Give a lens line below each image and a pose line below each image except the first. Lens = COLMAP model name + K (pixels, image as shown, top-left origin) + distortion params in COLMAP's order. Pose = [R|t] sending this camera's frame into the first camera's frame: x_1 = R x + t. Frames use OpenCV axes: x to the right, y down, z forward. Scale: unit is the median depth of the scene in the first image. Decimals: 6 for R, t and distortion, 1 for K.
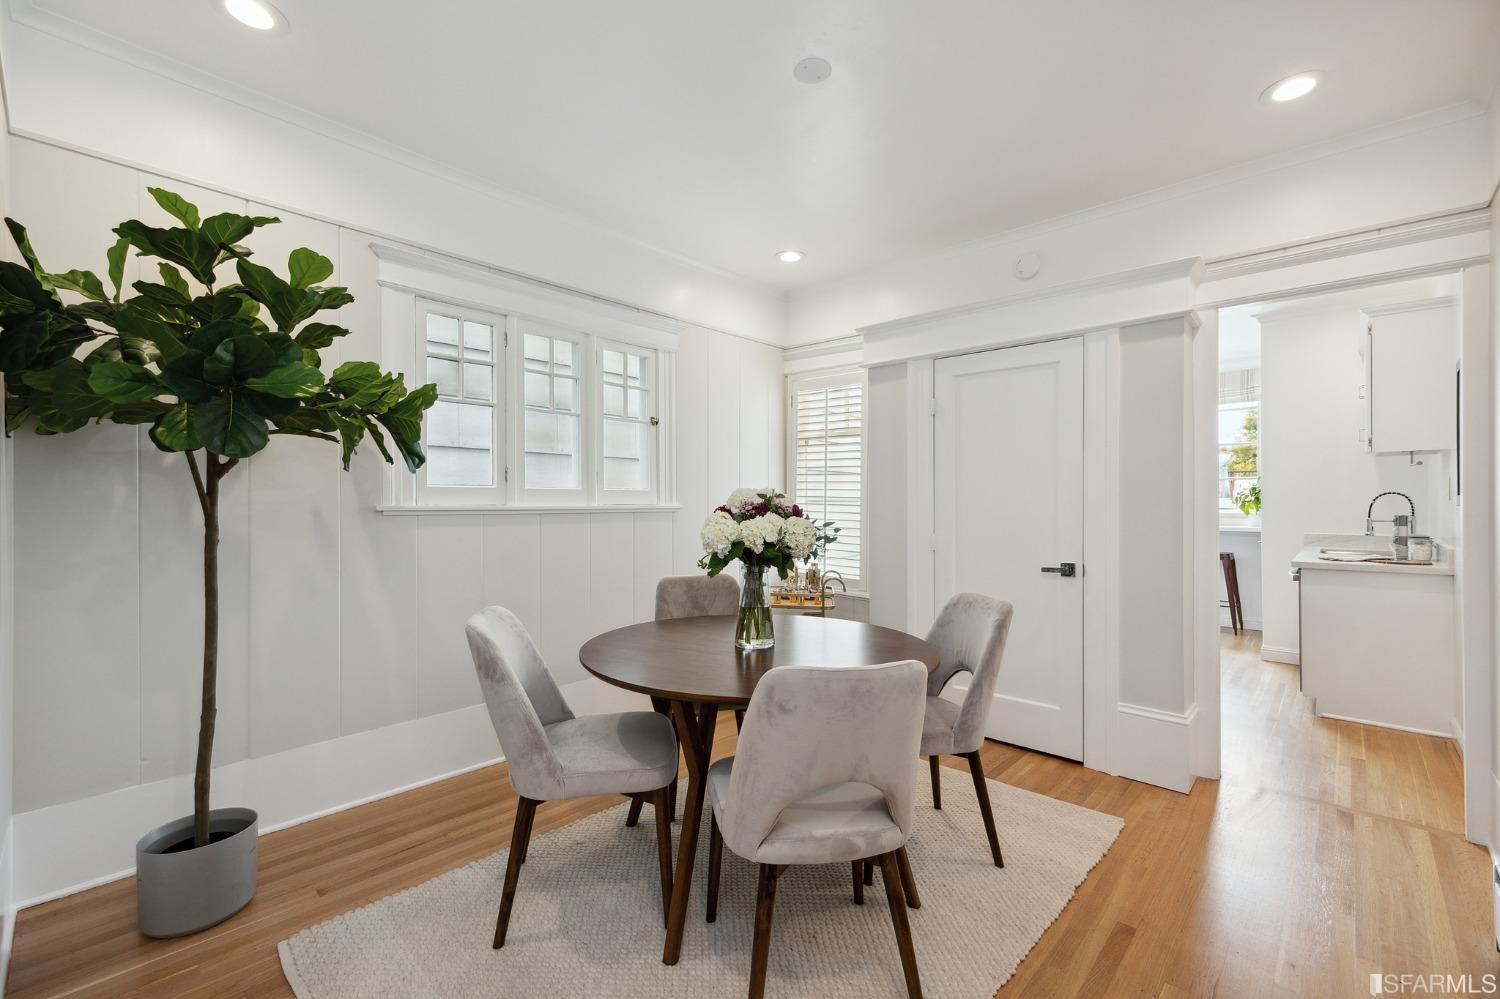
lens RADIAL K [[637.1, 0, 756.8], [0, 637.1, 501.5], [0, 0, 1]] dist [0.002752, 0.000218]
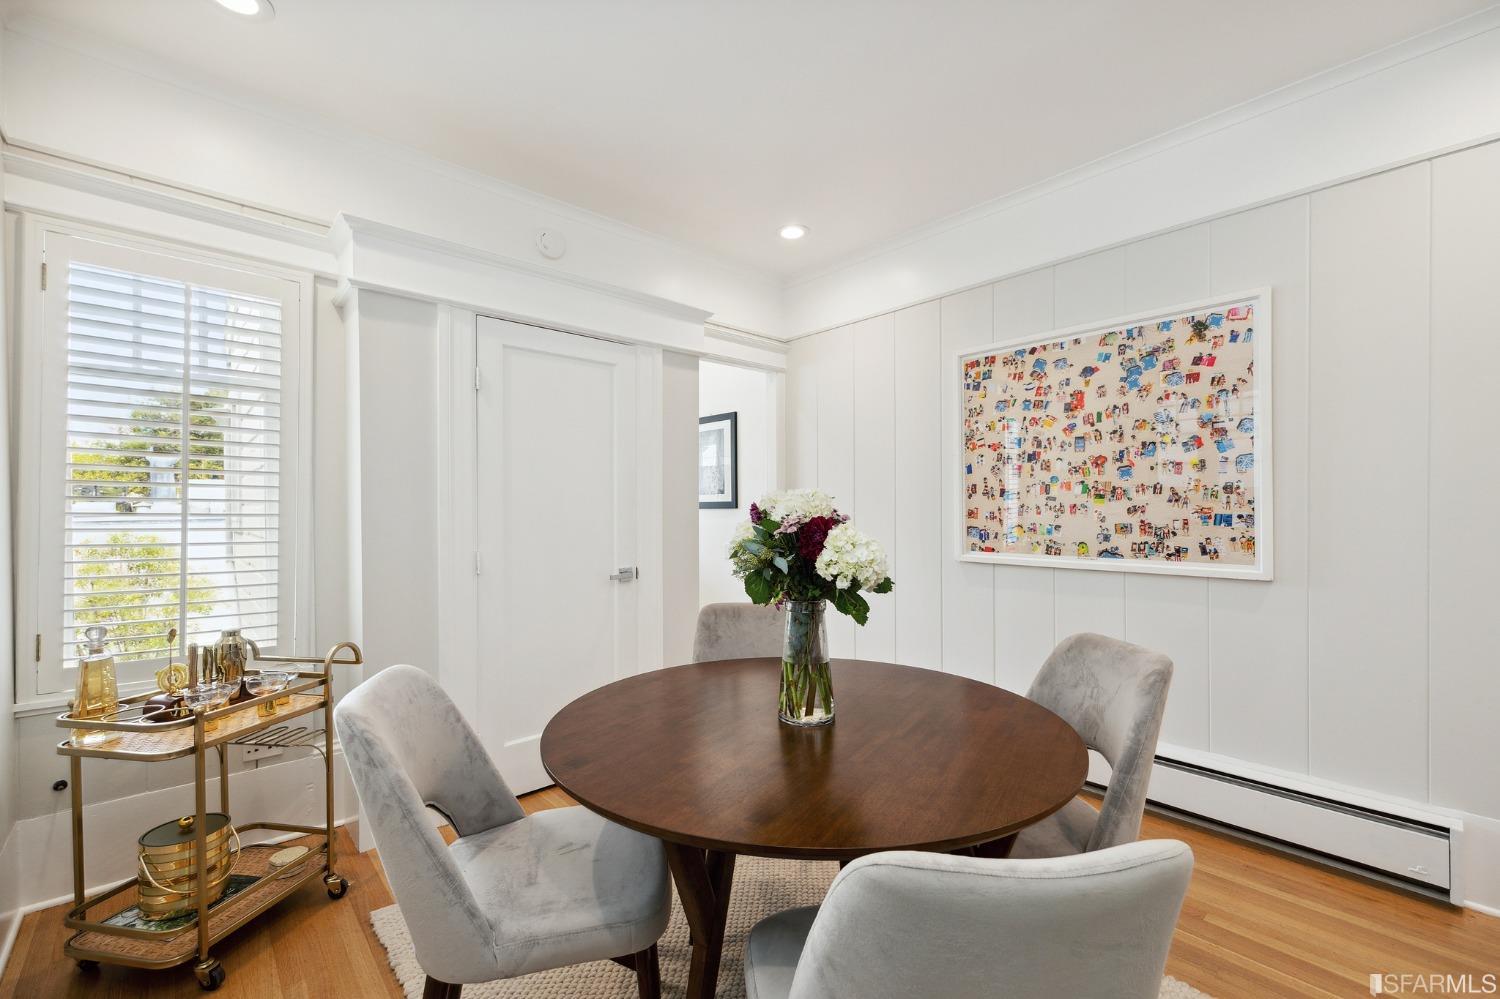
lens RADIAL K [[637.1, 0, 756.8], [0, 637.1, 501.5], [0, 0, 1]] dist [0.002752, 0.000218]
pose [[0.095612, 0.004324, 0.995409, -0.425985], [-0.002218, 0.999989, -0.004131, -0.004770], [-0.995416, -0.001813, 0.095620, 0.613906]]
